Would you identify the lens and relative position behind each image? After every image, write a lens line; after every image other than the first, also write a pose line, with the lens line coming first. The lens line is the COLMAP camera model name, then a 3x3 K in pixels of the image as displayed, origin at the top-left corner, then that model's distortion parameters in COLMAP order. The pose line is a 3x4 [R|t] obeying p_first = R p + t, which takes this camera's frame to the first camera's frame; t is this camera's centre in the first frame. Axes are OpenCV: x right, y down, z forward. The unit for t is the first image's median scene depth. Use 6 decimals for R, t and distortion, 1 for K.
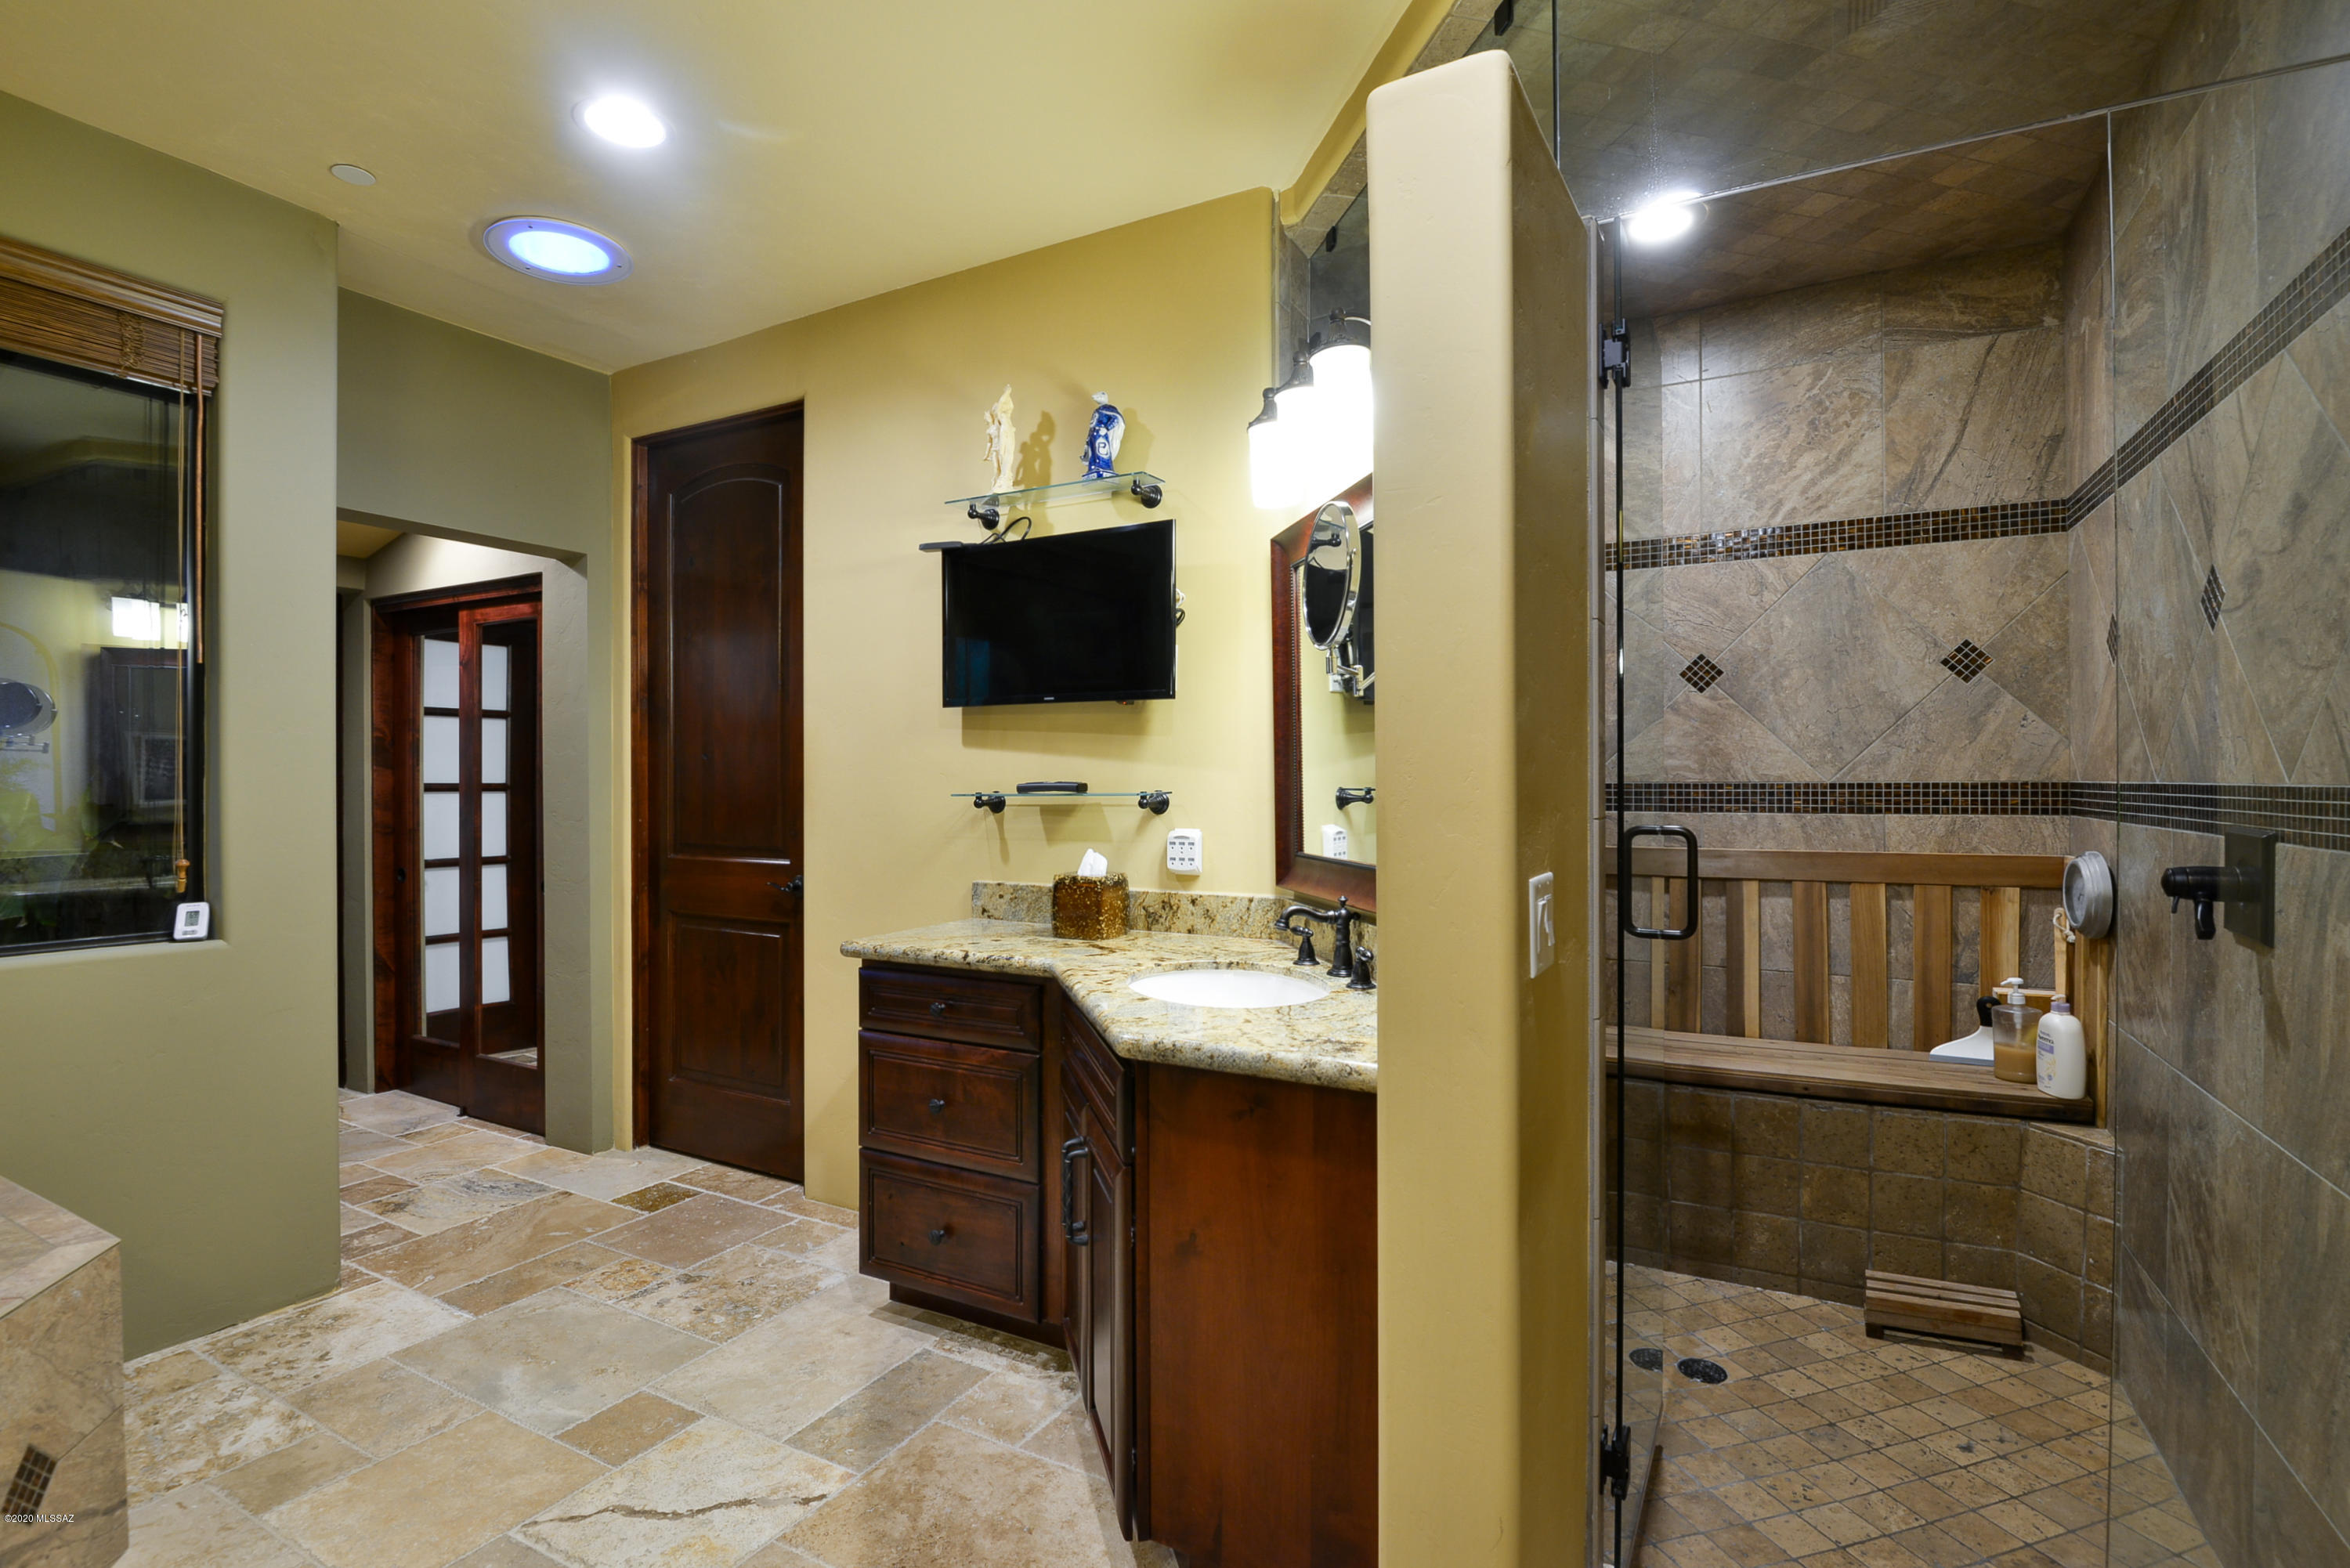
lens RADIAL K [[1098.2, 0, 1171.6], [0, 1098.2, 780.2], [0, 0, 1]] dist [-0.010326, -0.007933]
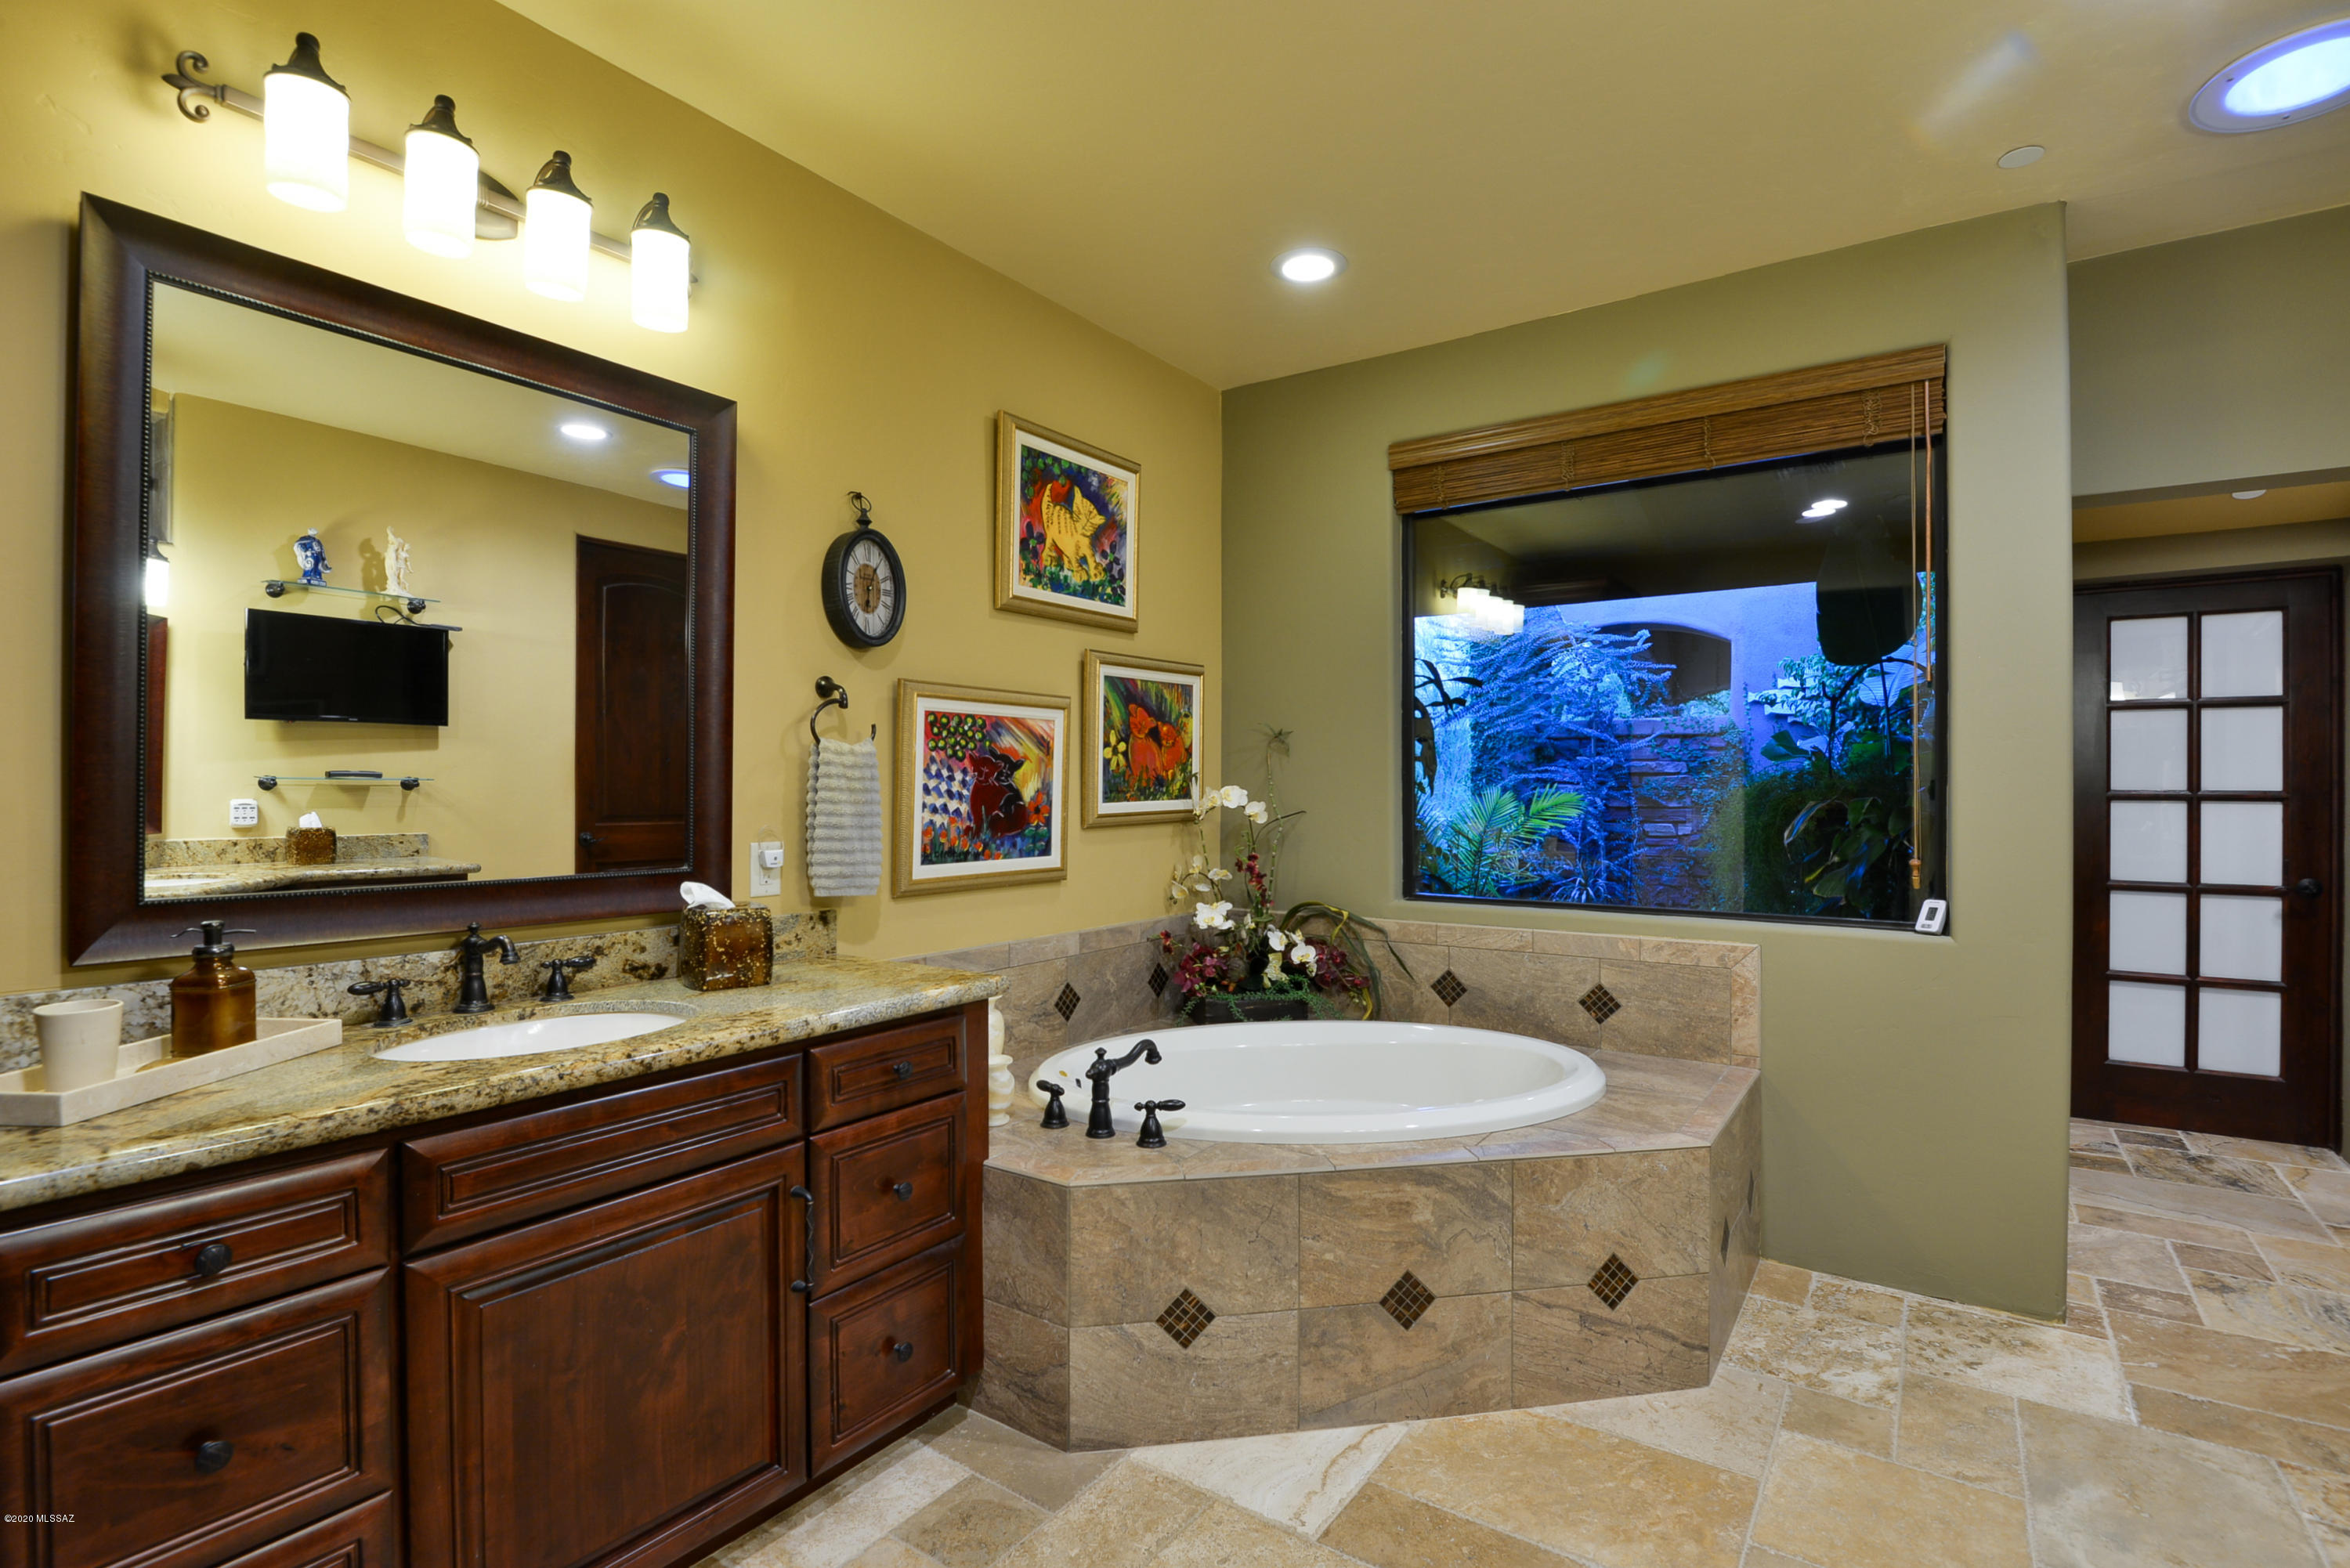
lens RADIAL K [[1098.2, 0, 1170.2], [0, 1098.2, 794.2], [0, 0, 1]] dist [-0.010326, -0.007933]
pose [[-0.129145, 0.003015, -0.991621, 0.290504], [0.003770, 0.999990, 0.002549, 0.000652], [0.991619, -0.003410, -0.129155, 0.378294]]
